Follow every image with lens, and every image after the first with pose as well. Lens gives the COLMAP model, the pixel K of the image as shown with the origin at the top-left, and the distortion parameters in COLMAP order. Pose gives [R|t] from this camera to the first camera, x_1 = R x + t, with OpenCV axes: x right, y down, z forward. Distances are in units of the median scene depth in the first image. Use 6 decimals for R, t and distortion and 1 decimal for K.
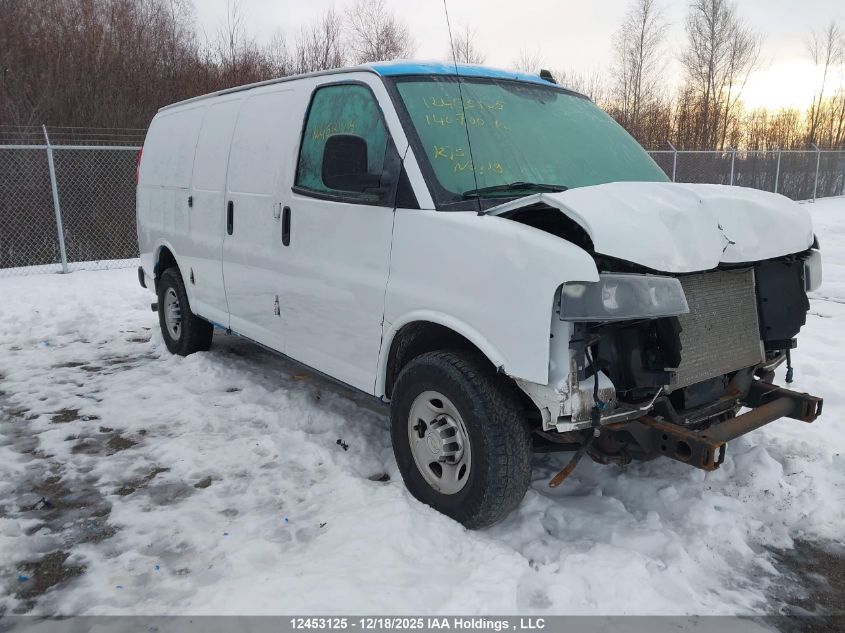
lens RADIAL K [[652.7, 0, 422.5], [0, 652.7, 316.5], [0, 0, 1]] dist [0.131051, -0.235706]
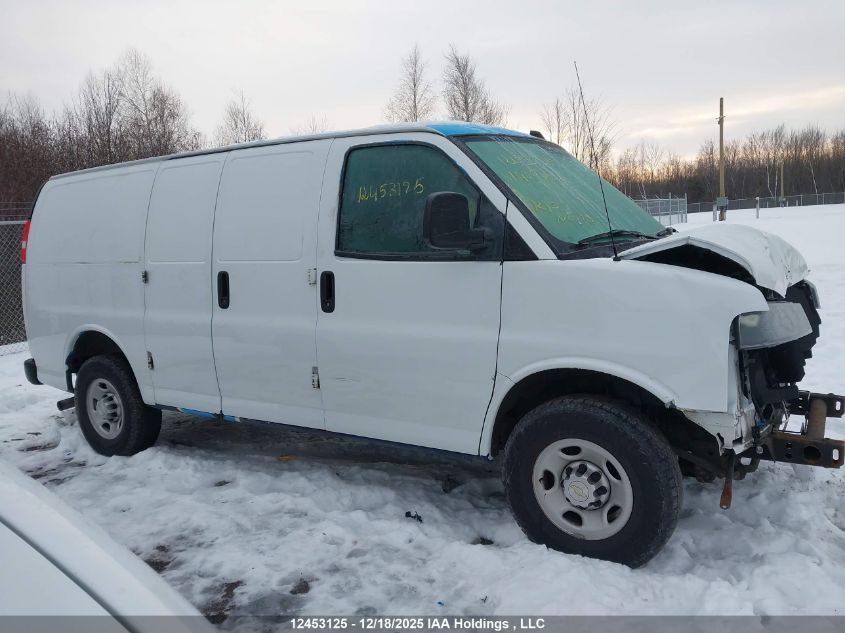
lens RADIAL K [[650.8, 0, 422.5], [0, 650.8, 316.5], [0, 0, 1]] dist [0.030132, -0.002229]
pose [[0.941703, -0.093182, 0.323284, -0.444026], [0.121060, 0.990369, -0.067181, -0.027373], [-0.313910, 0.102402, 0.943914, 0.099054]]
